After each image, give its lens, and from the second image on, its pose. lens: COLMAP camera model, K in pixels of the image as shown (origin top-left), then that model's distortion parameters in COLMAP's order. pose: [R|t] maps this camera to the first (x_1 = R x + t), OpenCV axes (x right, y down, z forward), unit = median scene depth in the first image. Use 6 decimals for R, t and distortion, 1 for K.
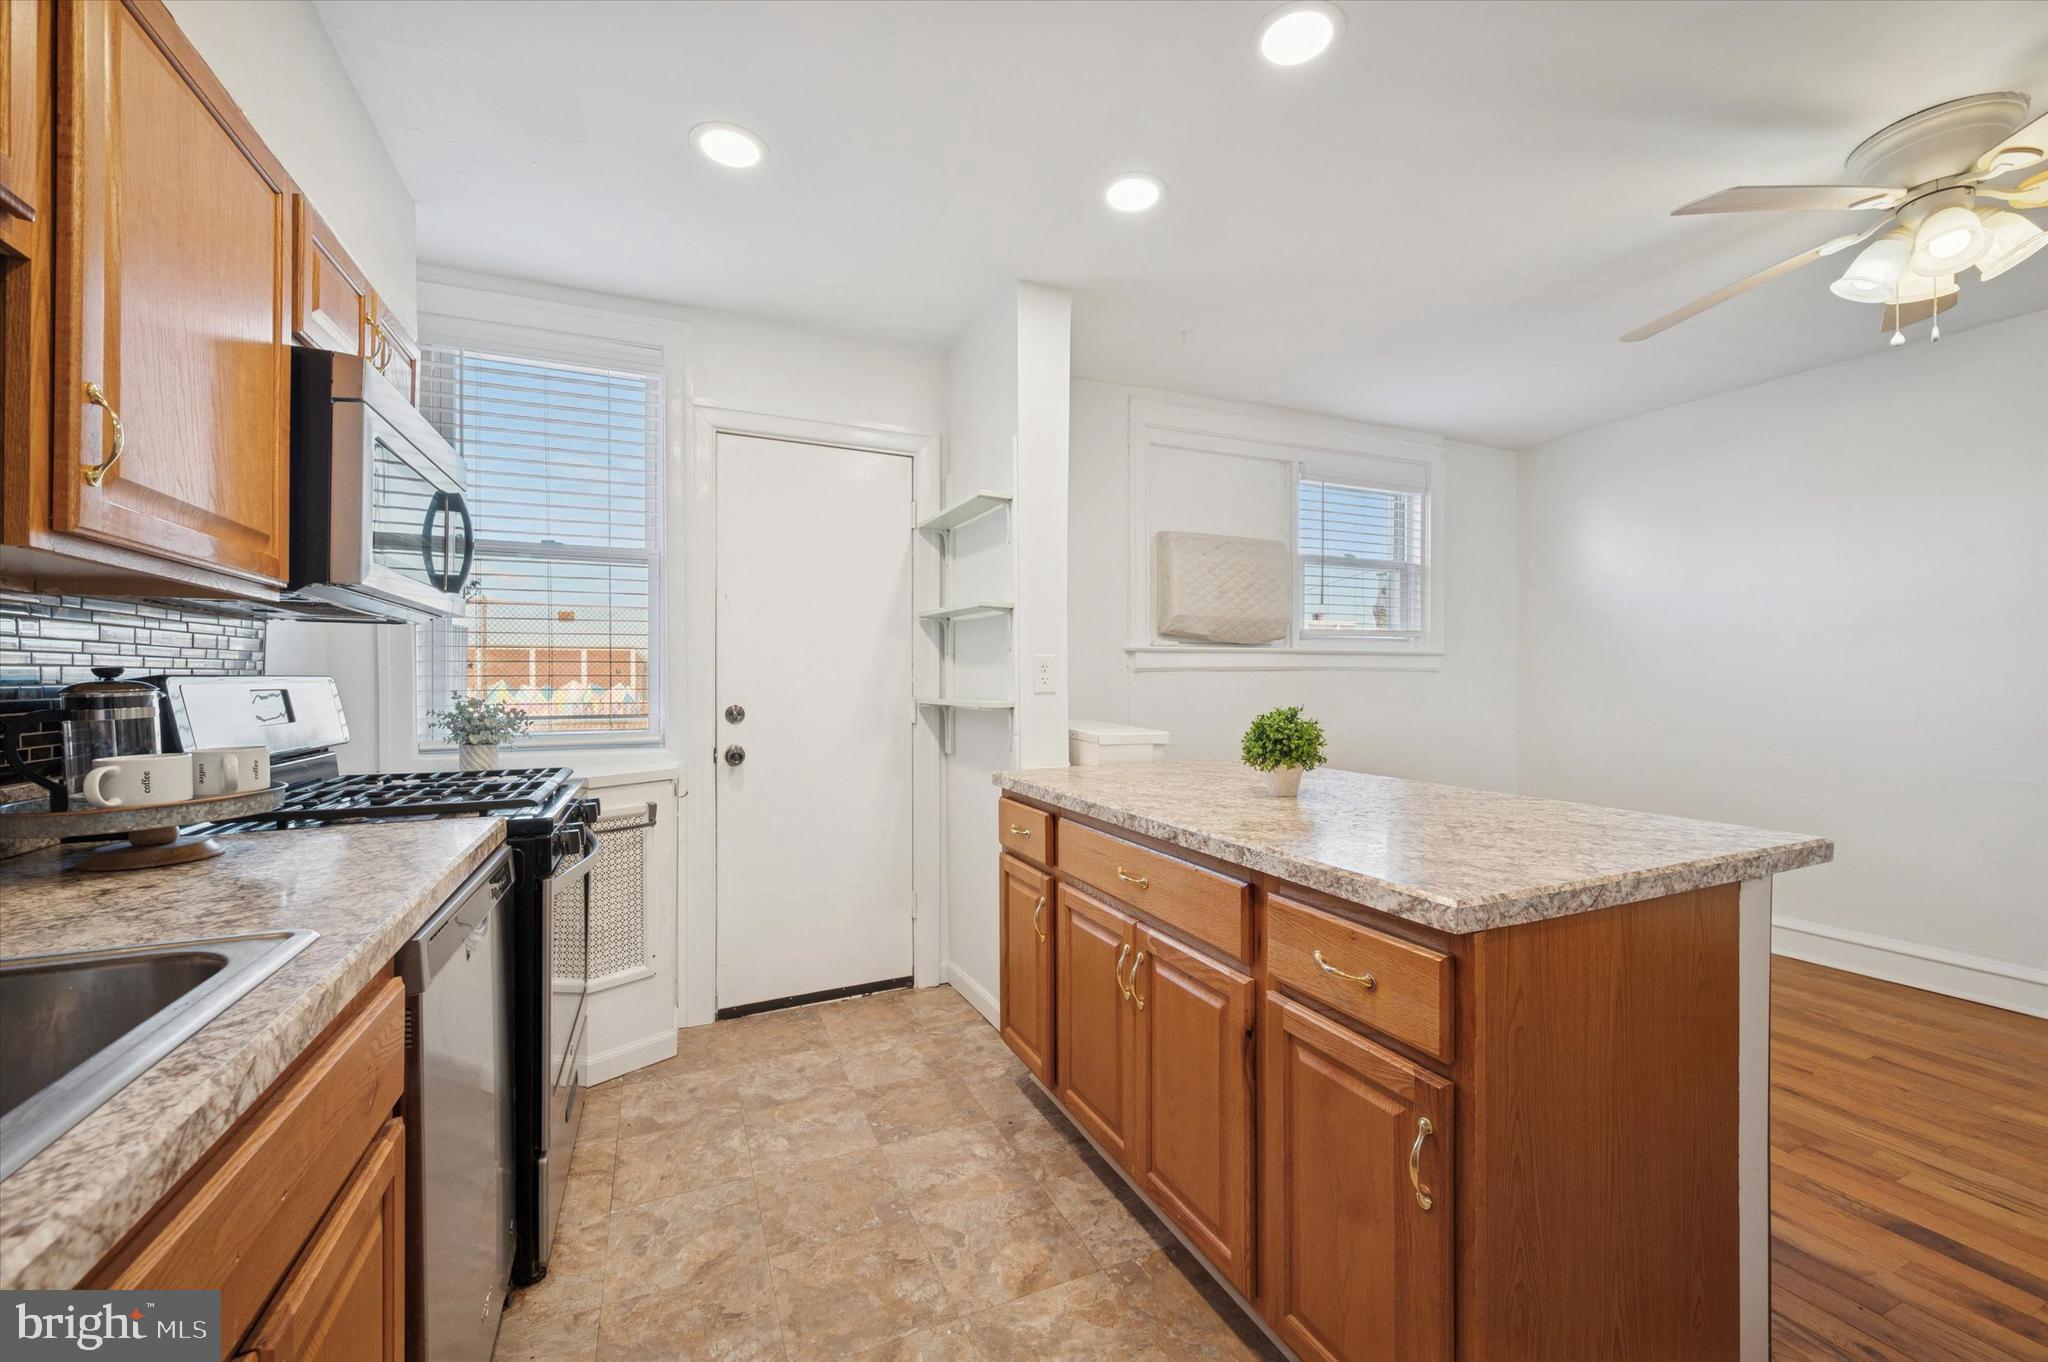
lens RADIAL K [[814.4, 0, 1025.0], [0, 814.4, 676.9], [0, 0, 1]] dist [-0.000555, 0.000001]
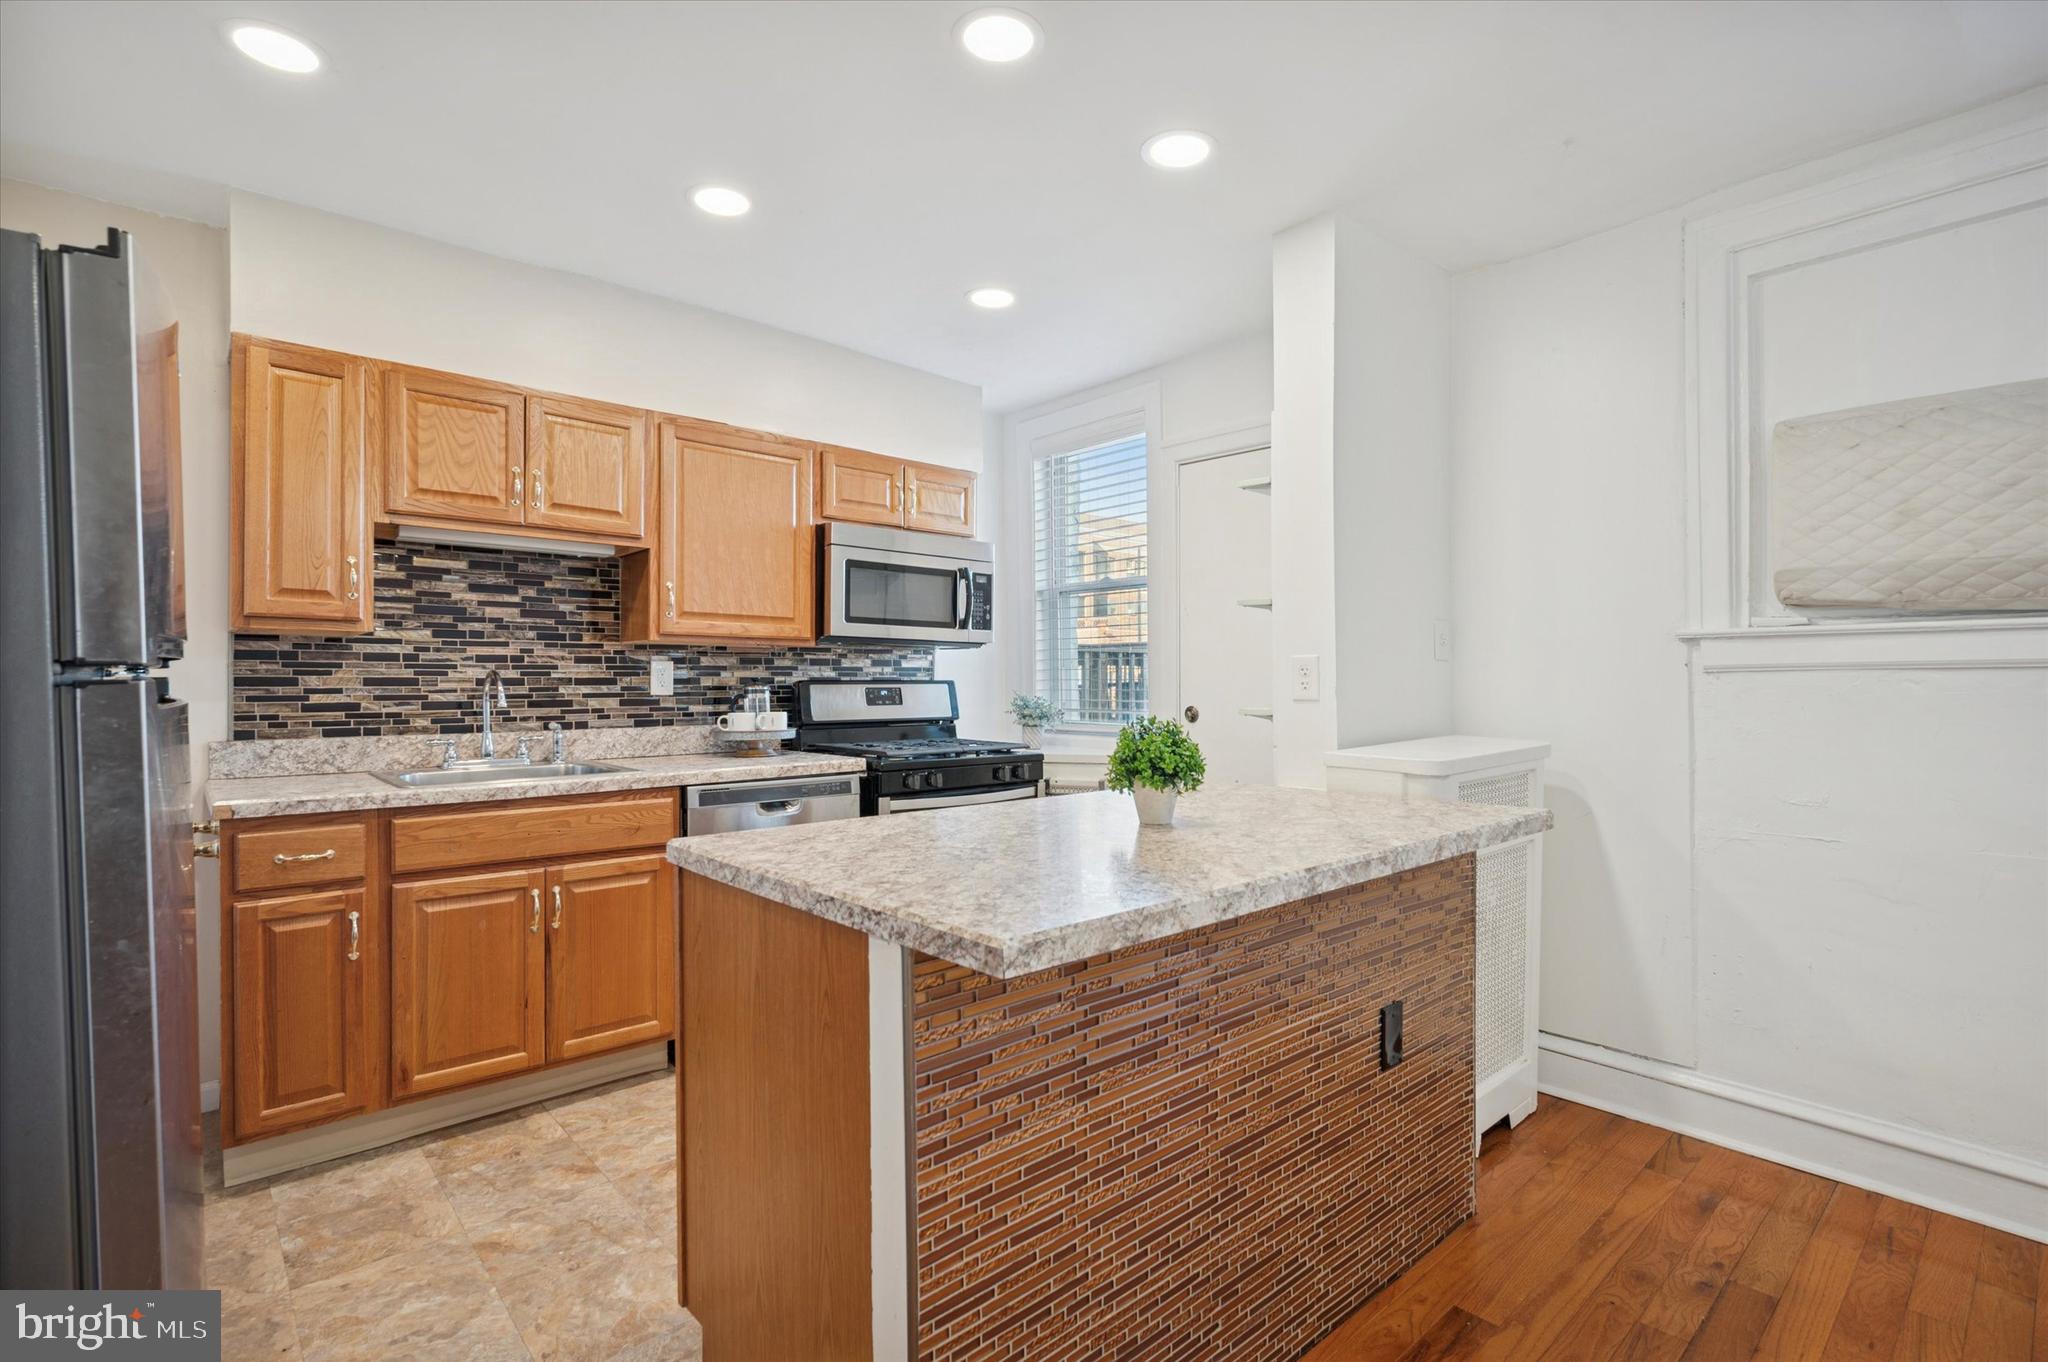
lens RADIAL K [[959.0, 0, 1025.2], [0, 959.0, 686.2], [0, 0, 1]] dist [0.000373, 0.000081]
pose [[0.303261, 0.006122, -0.952888, 0.887660], [0.000231, 0.999979, 0.006498, -0.001193], [0.952907, -0.002191, 0.303253, 0.415489]]
